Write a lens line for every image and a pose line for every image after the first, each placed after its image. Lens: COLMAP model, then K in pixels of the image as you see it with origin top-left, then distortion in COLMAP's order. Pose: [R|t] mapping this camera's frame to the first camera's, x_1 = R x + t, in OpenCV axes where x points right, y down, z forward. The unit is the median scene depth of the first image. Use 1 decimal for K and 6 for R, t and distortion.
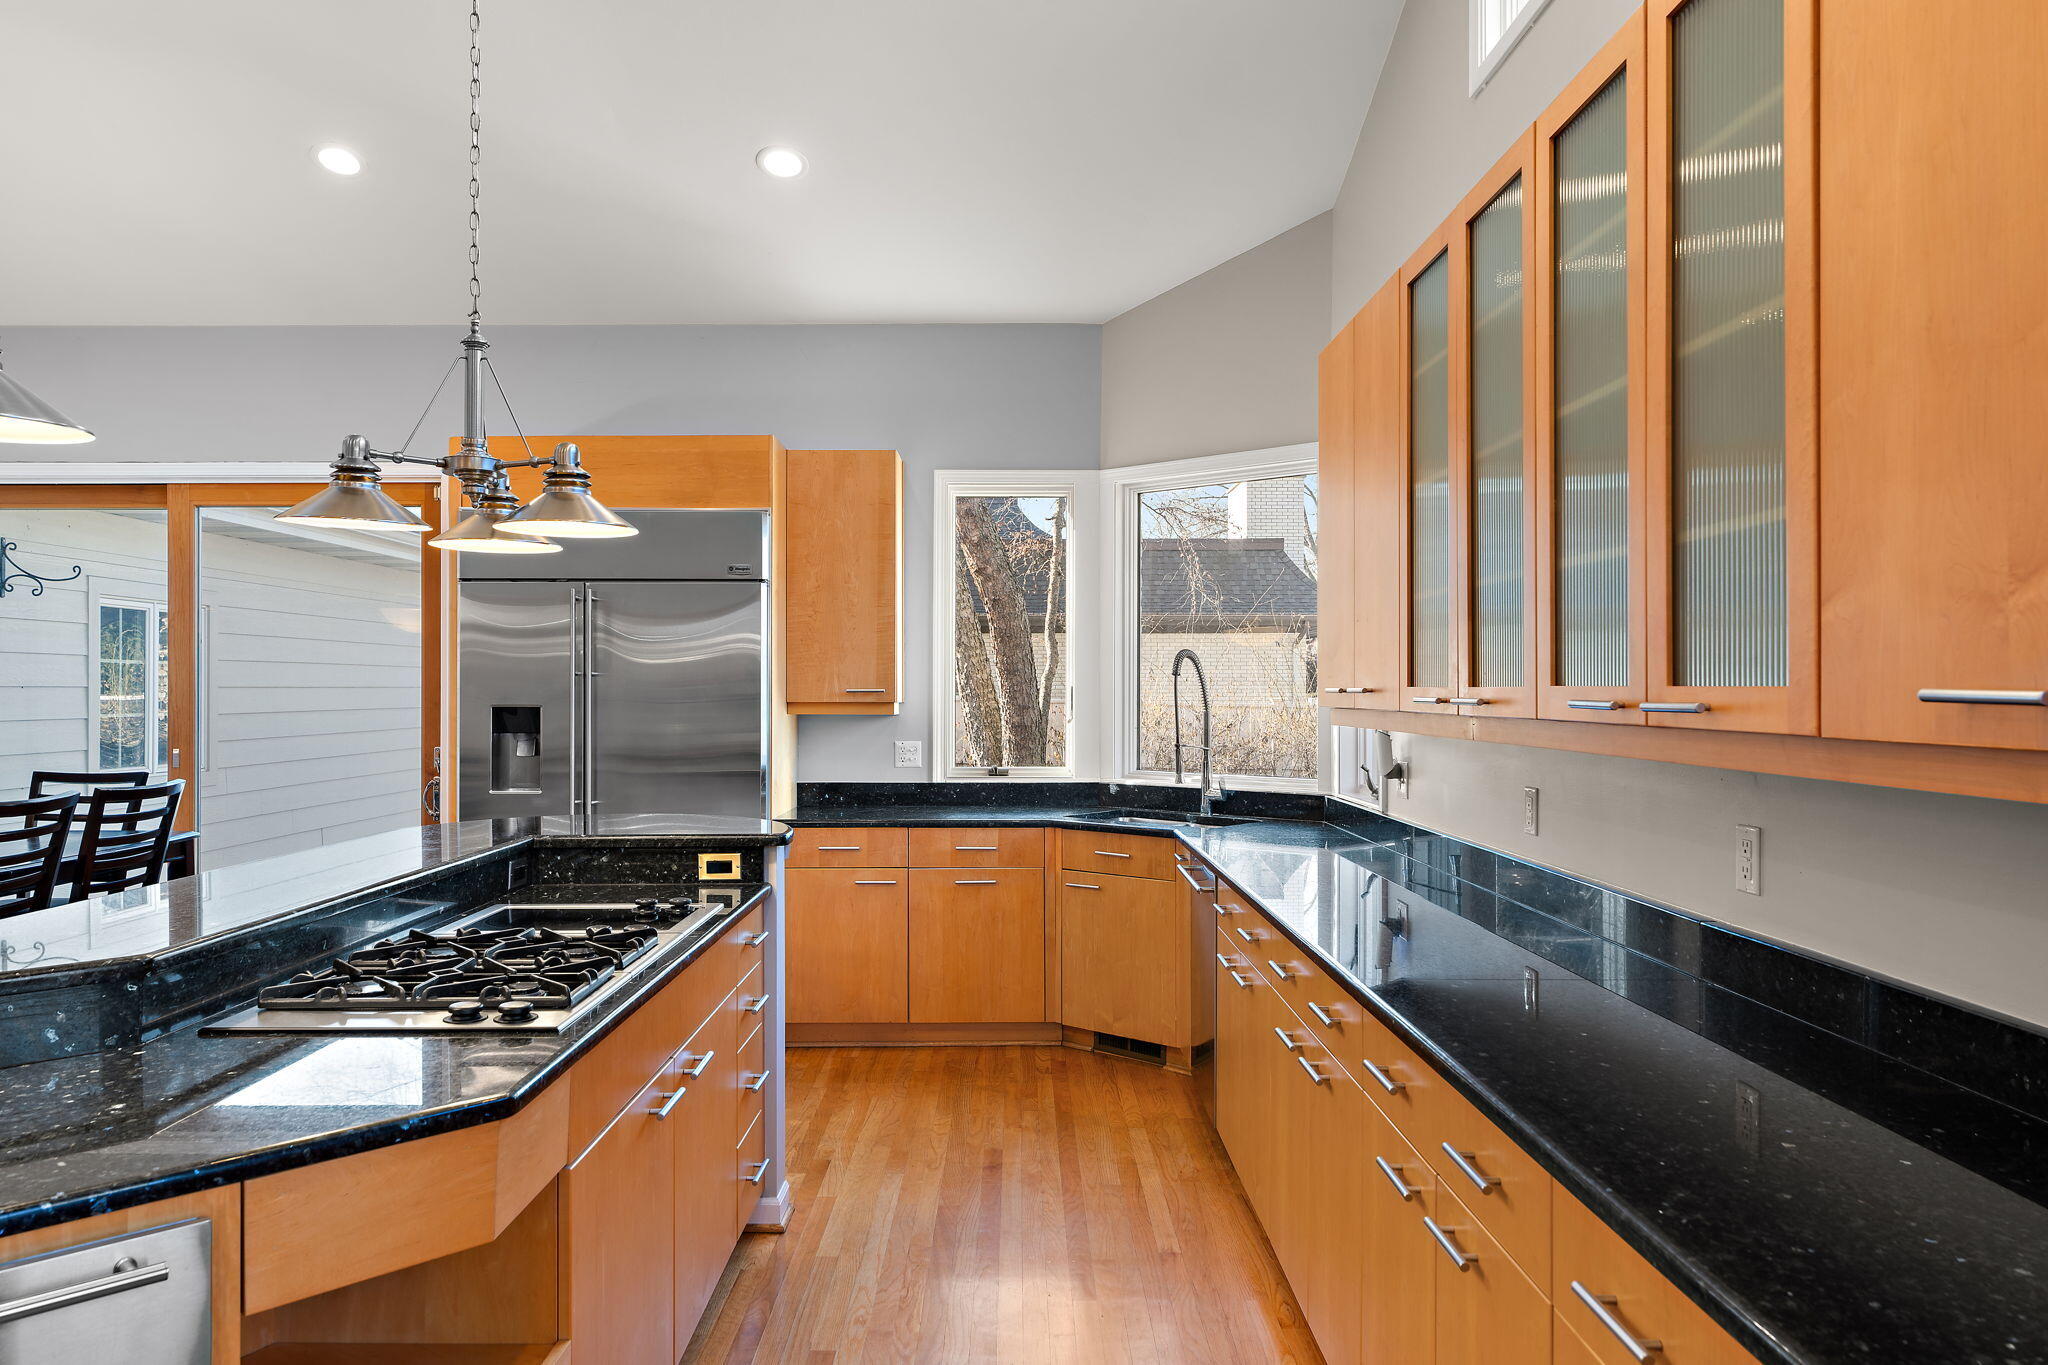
lens RADIAL K [[1369.3, 0, 1020.6], [0, 1369.3, 688.0], [0, 0, 1]] dist [0.020030, 0.000209]
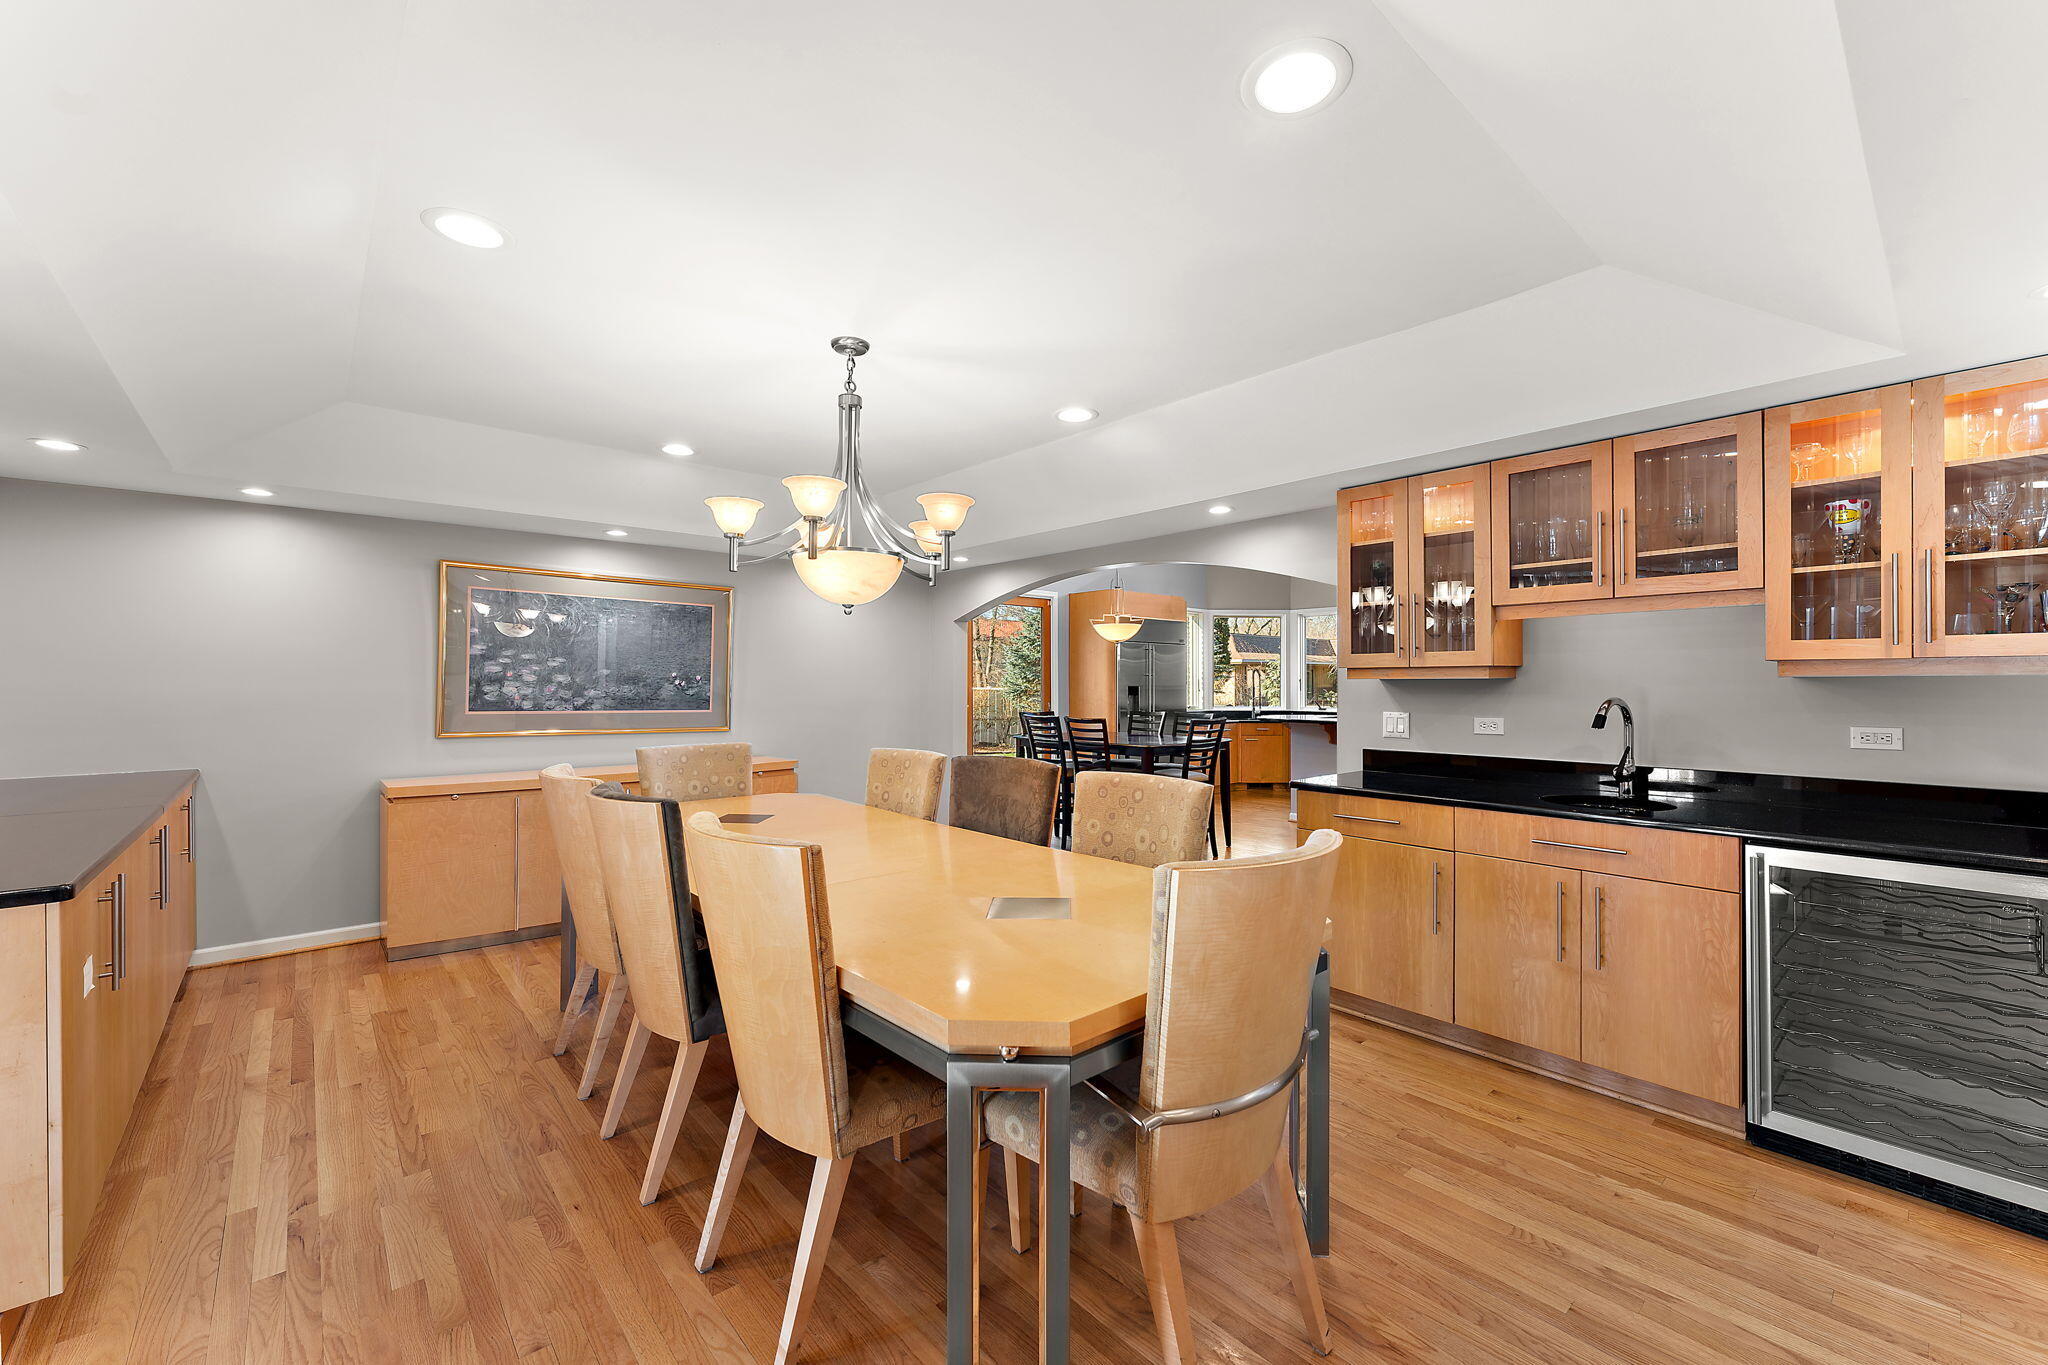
lens RADIAL K [[829.9, 0, 1016.1], [0, 829.9, 671.6], [0, 0, 1]] dist [0.001797, 0.000741]
pose [[0.758385, 0.010336, 0.651725, -1.656453], [-0.002574, 0.999914, -0.012863, 0.007225], [-0.651802, 0.008078, 0.758346, -0.145417]]
